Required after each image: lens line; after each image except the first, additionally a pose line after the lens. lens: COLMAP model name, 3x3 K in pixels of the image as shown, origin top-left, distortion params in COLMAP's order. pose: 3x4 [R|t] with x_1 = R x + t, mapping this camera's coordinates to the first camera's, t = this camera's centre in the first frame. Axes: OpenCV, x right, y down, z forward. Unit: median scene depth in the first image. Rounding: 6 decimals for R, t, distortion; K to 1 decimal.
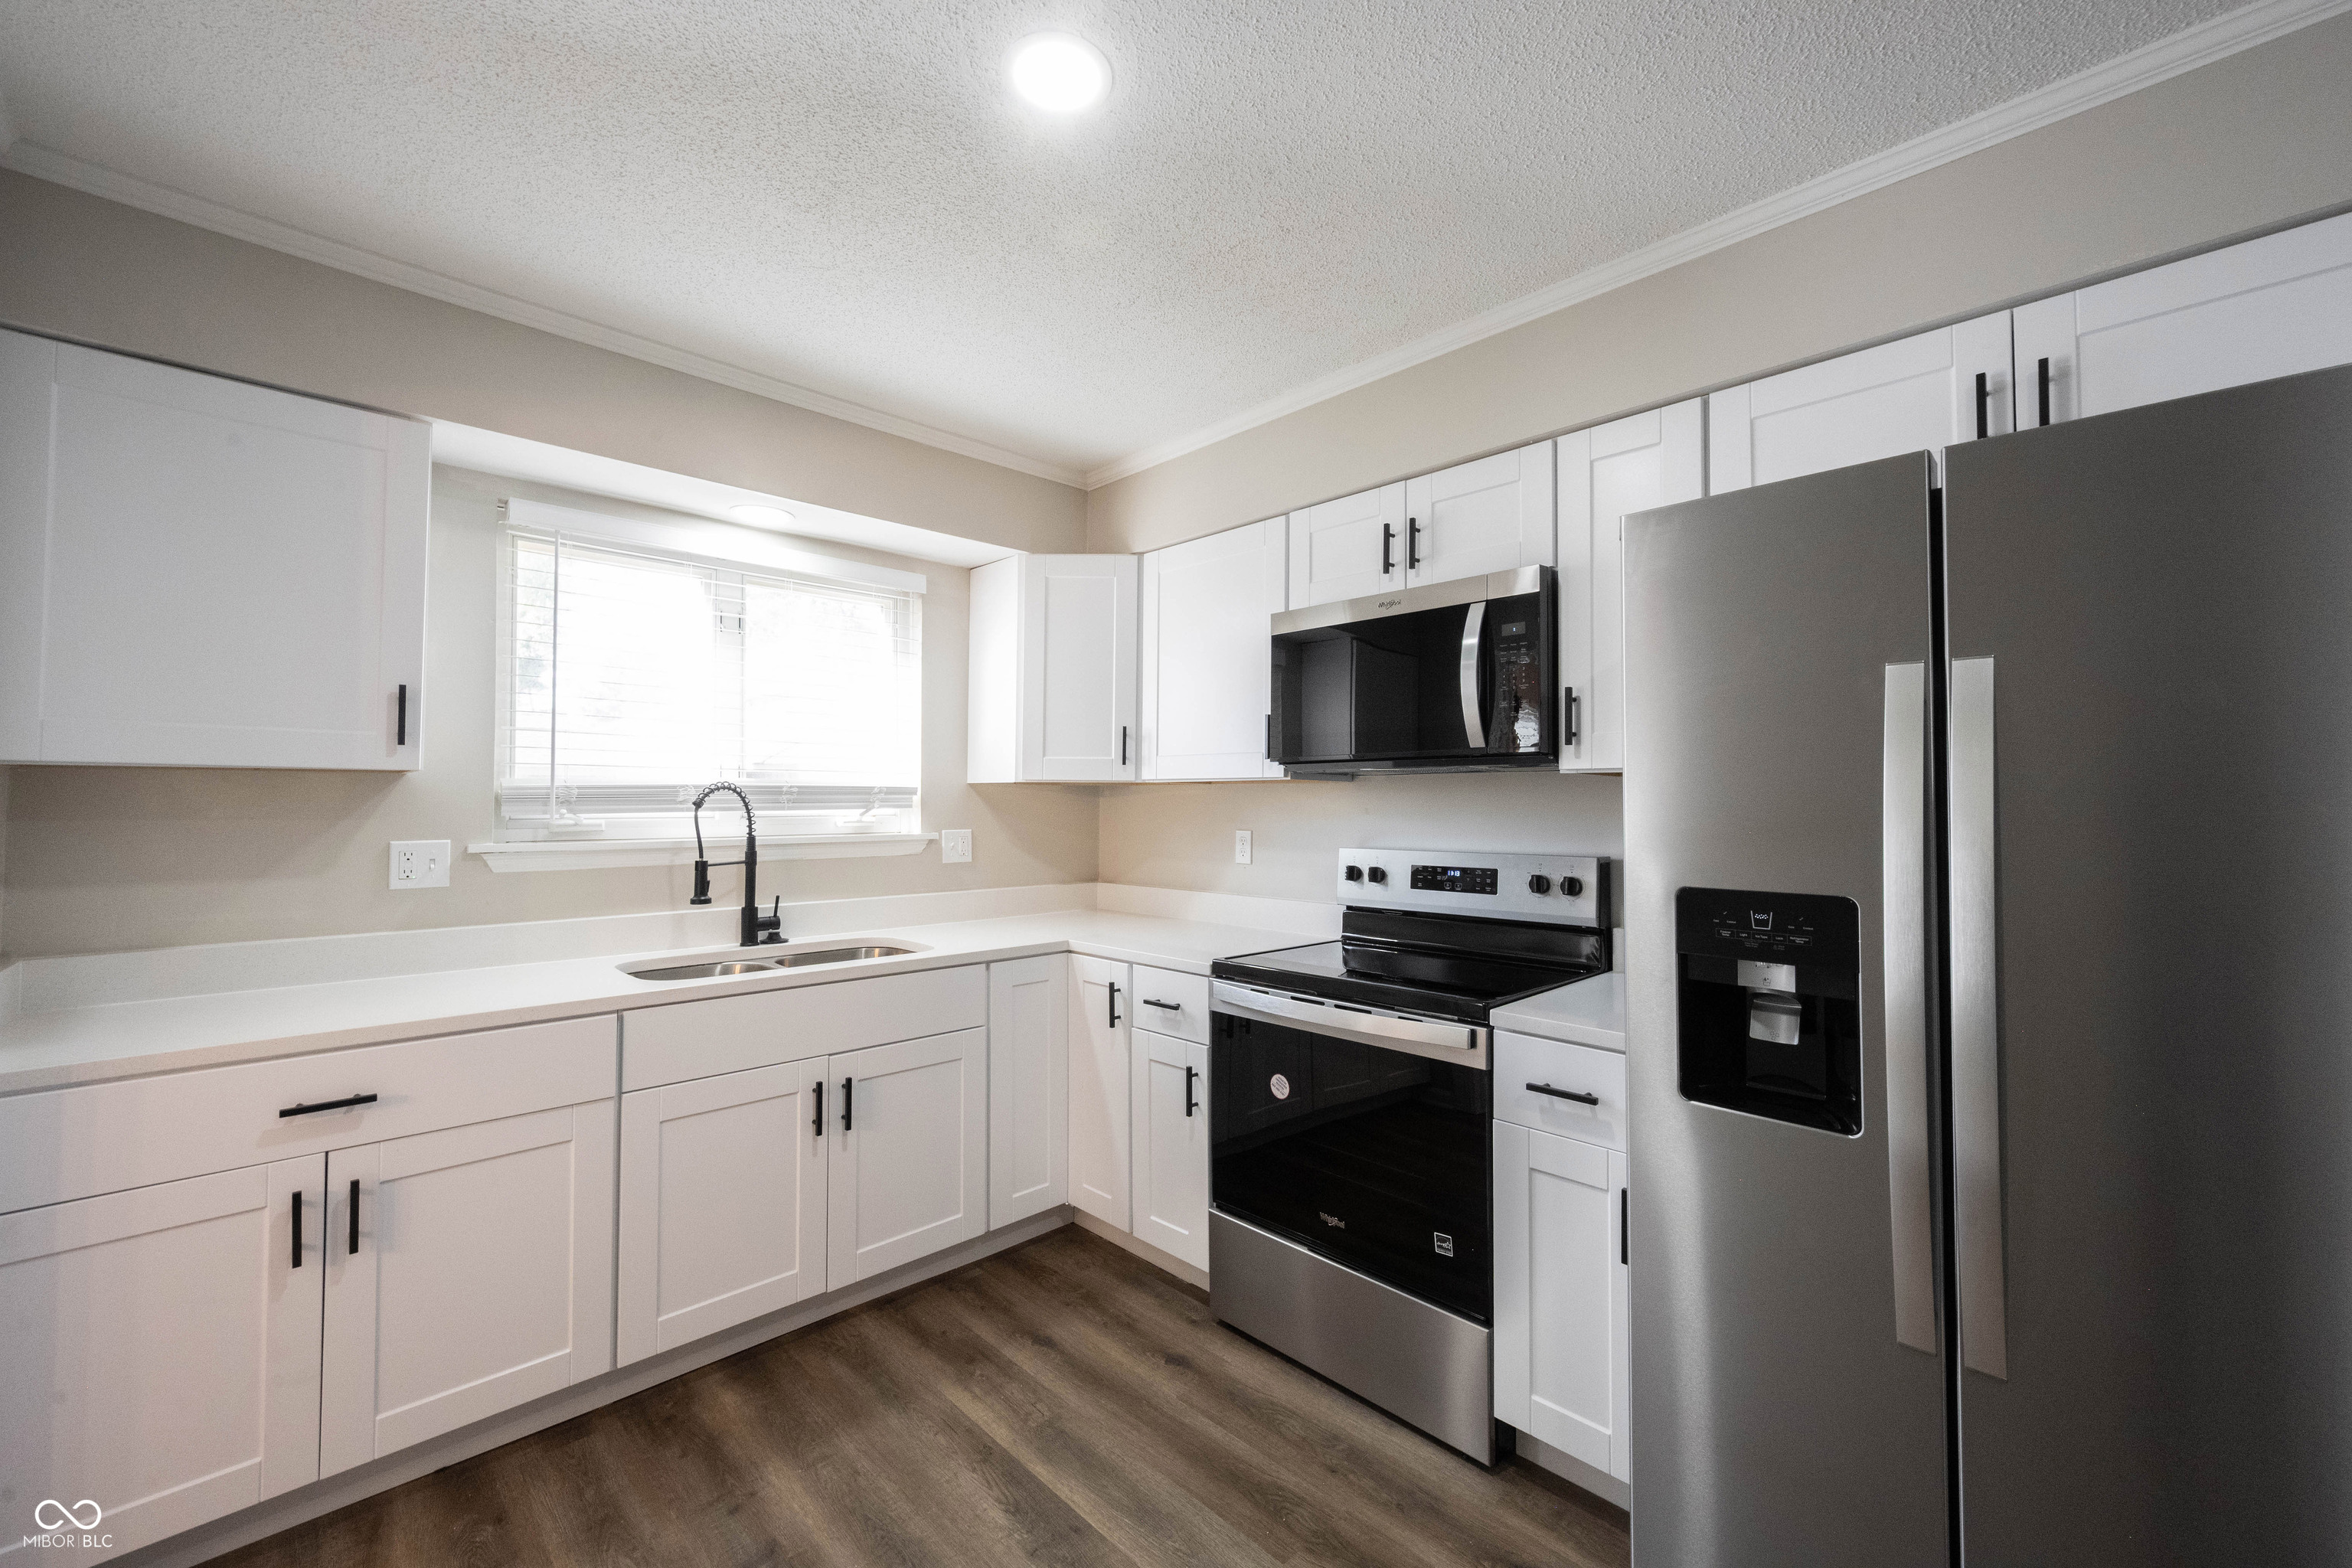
lens RADIAL K [[924.7, 0, 1167.9], [0, 924.7, 777.5], [0, 0, 1]] dist [0.000995, -0.000011]
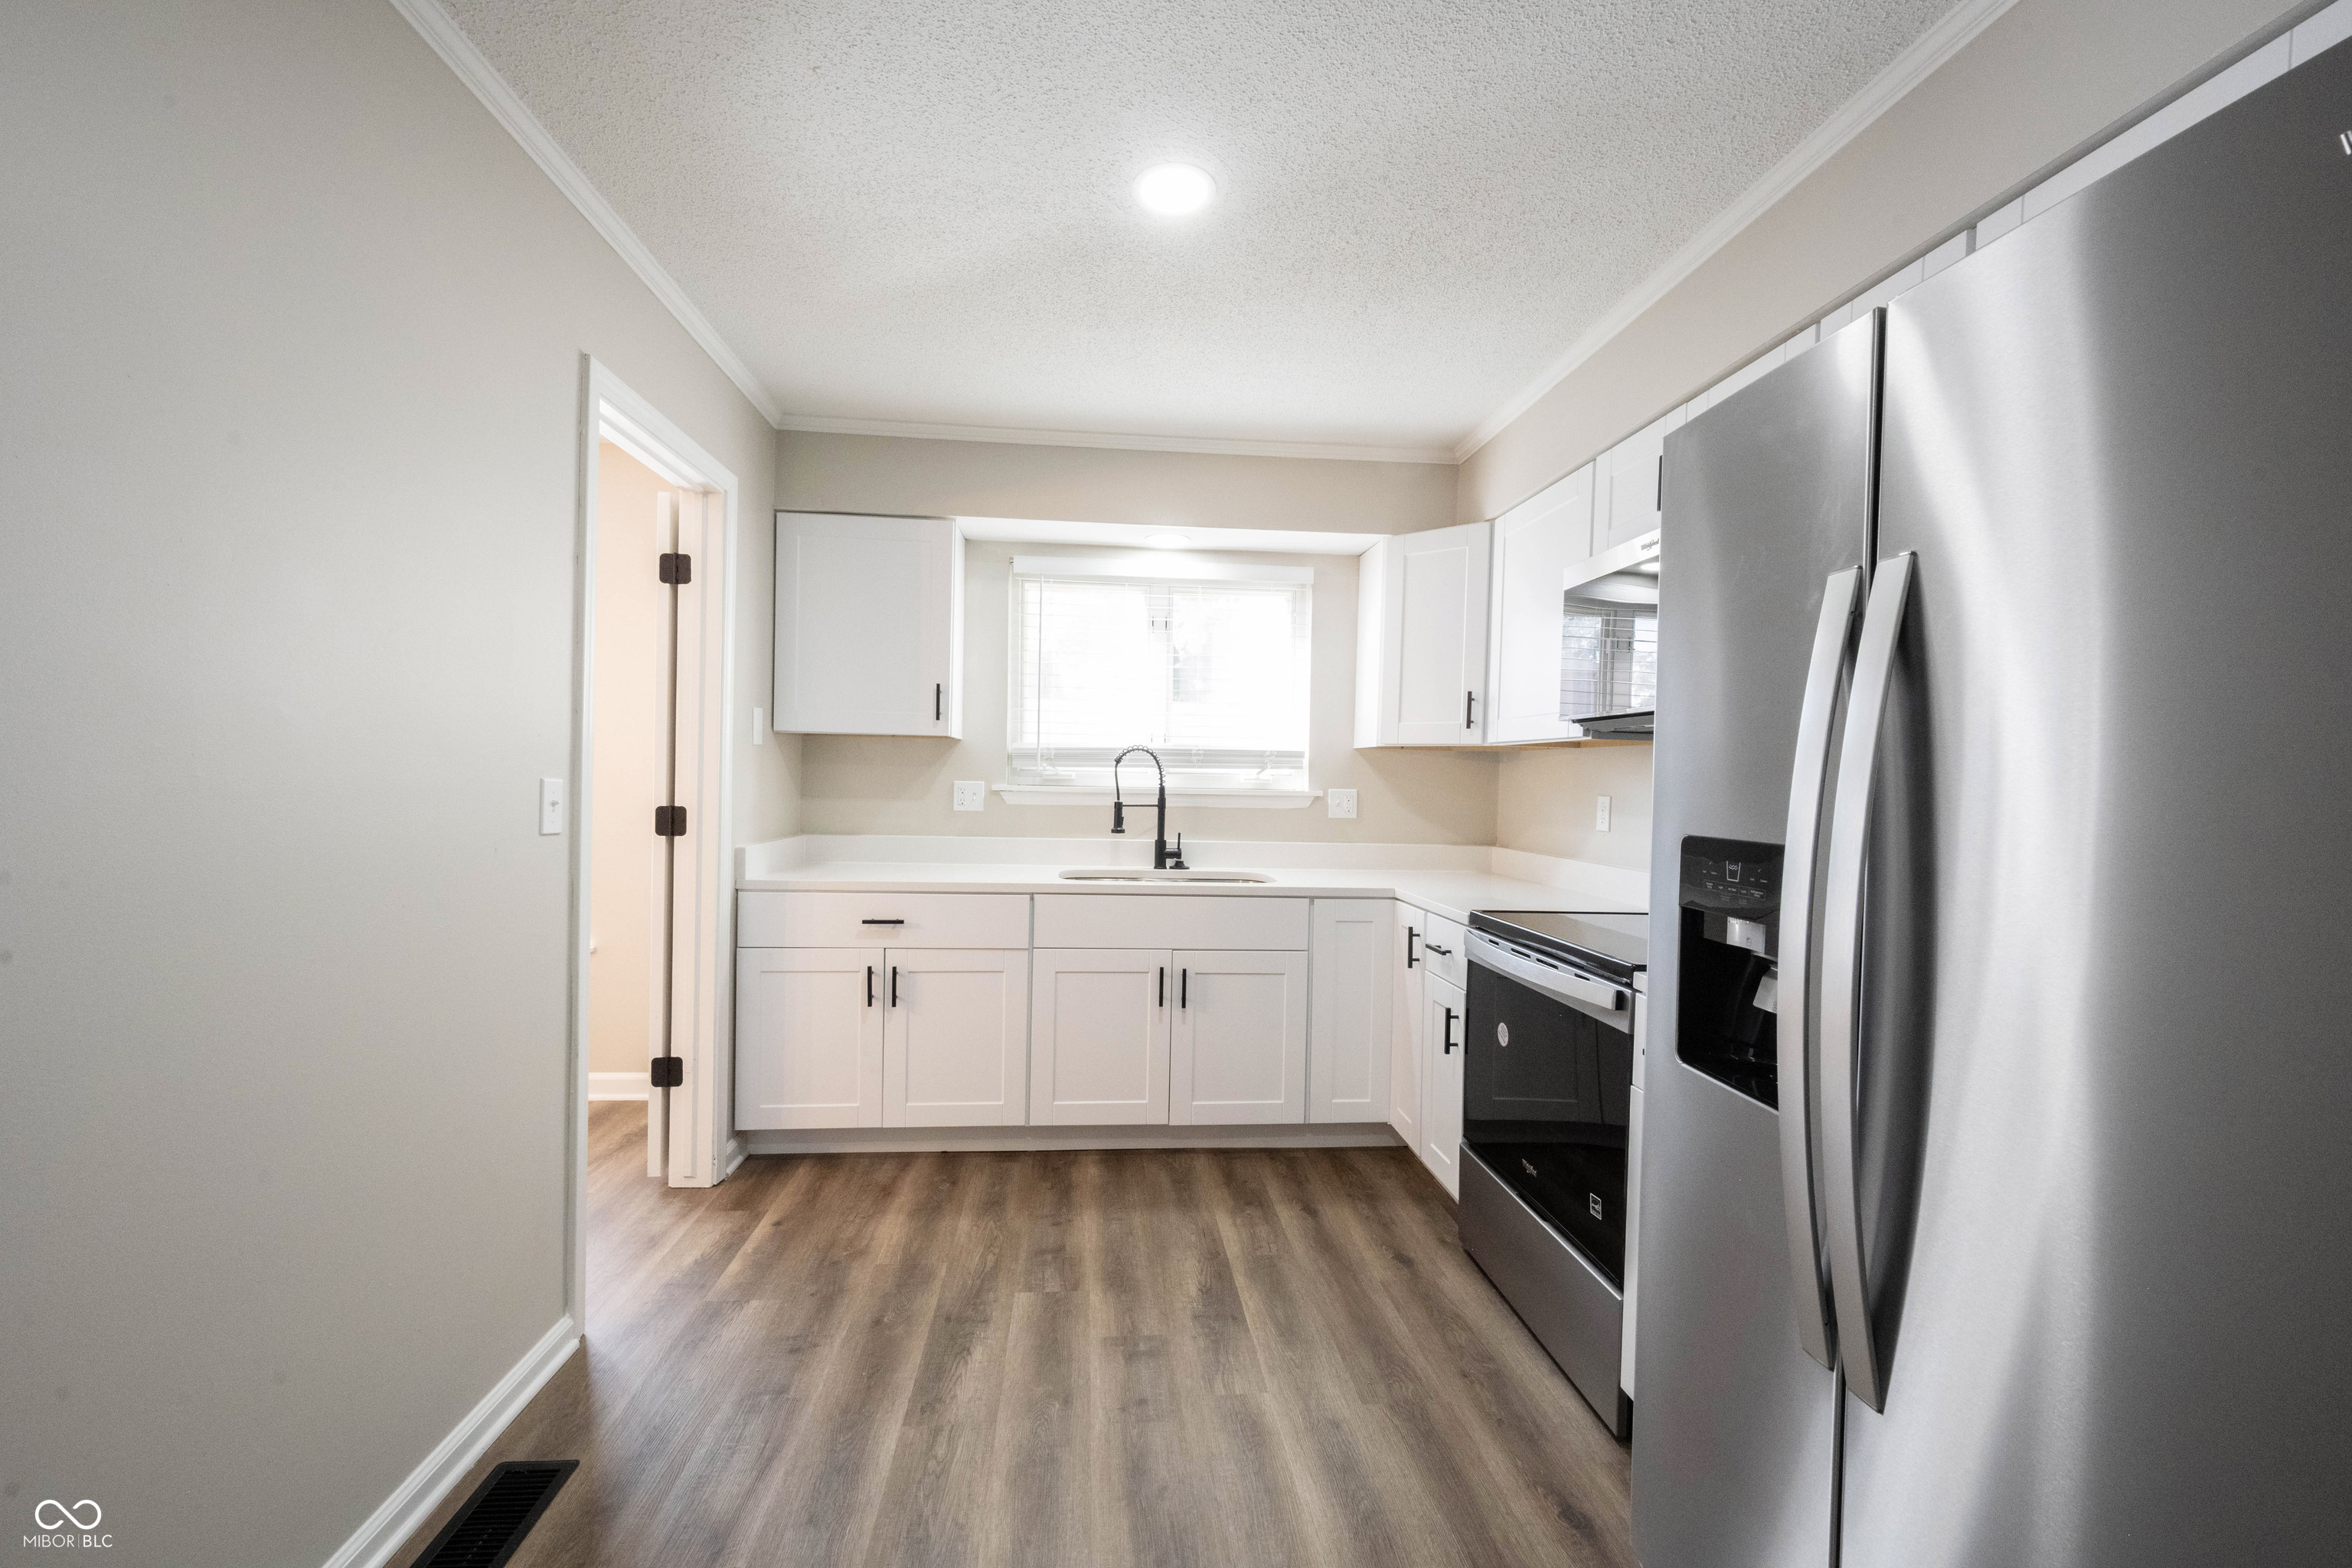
lens RADIAL K [[923.0, 0, 1167.1], [0, 923.0, 790.8], [0, 0, 1]] dist [0.000138, -0.000046]
pose [[0.779682, 0.024514, -0.625696, 0.412889], [-0.002317, 0.999339, 0.036266, 0.023617], [0.626172, -0.026827, 0.779223, -0.025059]]
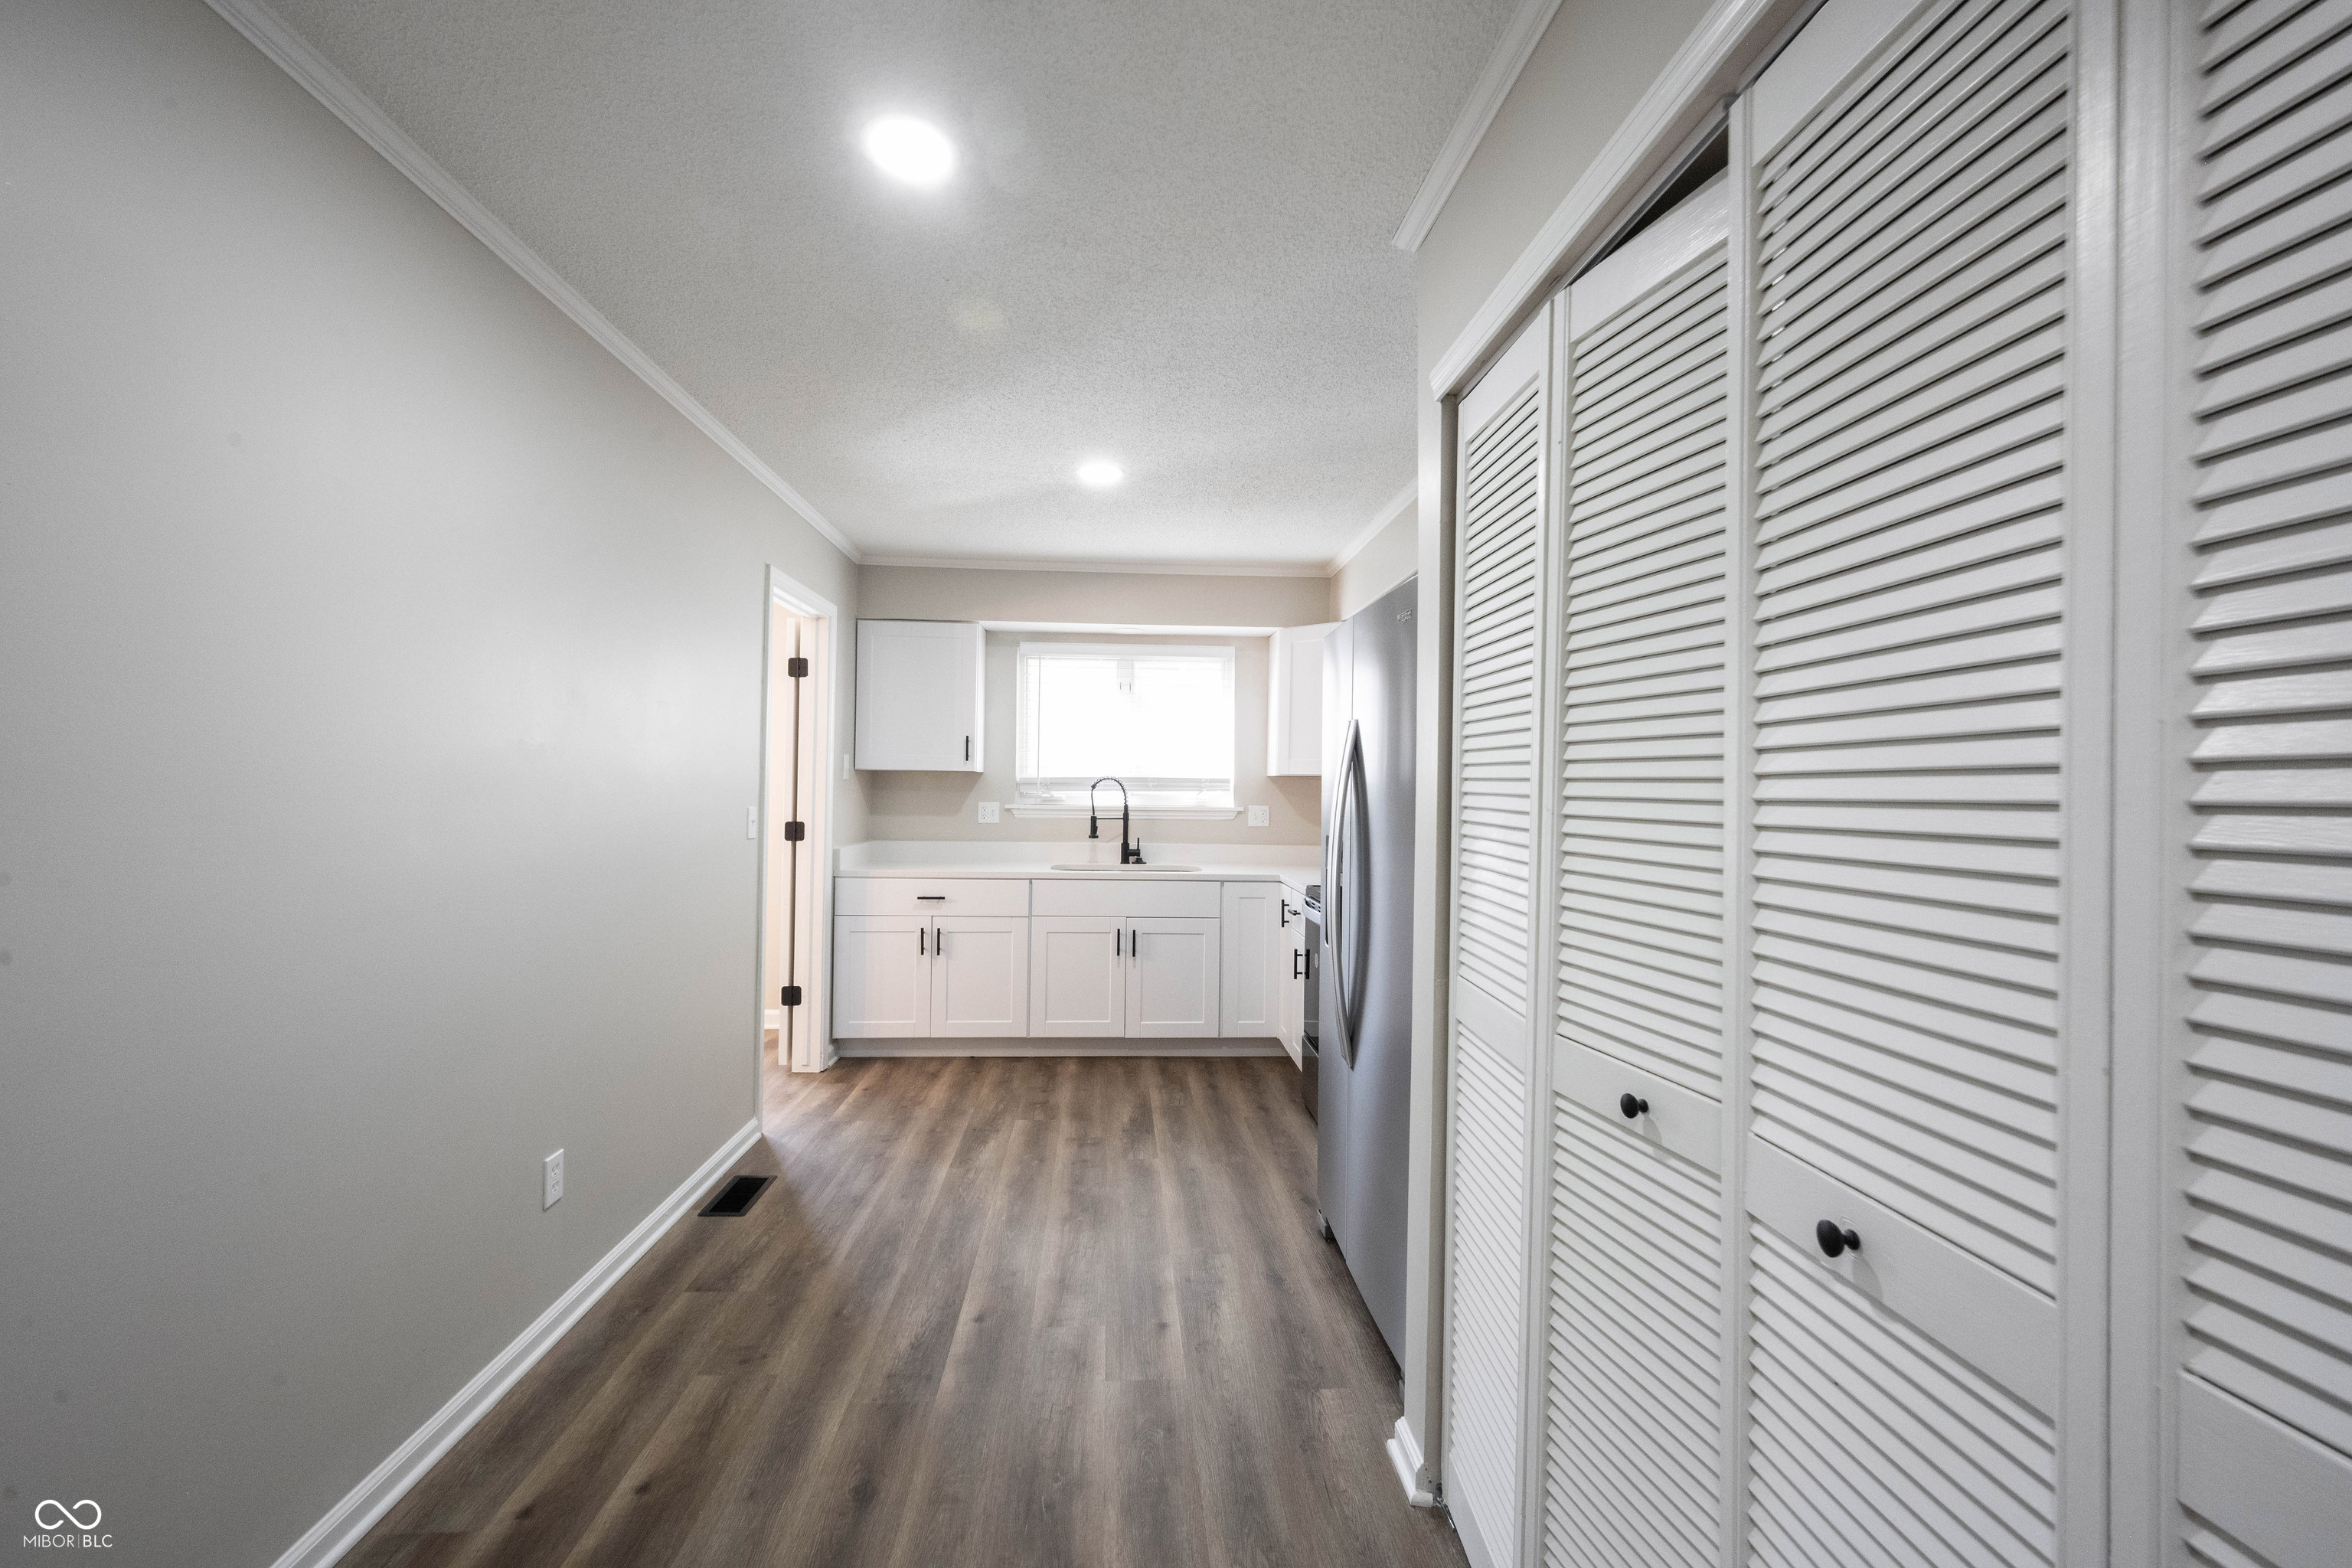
lens RADIAL K [[924.7, 0, 1167.9], [0, 924.7, 777.5], [0, 0, 1]] dist [0.000995, -0.000011]
pose [[0.763031, 0.003282, -0.646353, 0.877891], [0.005561, 0.999917, 0.011643, -0.013393], [0.646337, -0.012478, 0.762950, -0.386867]]
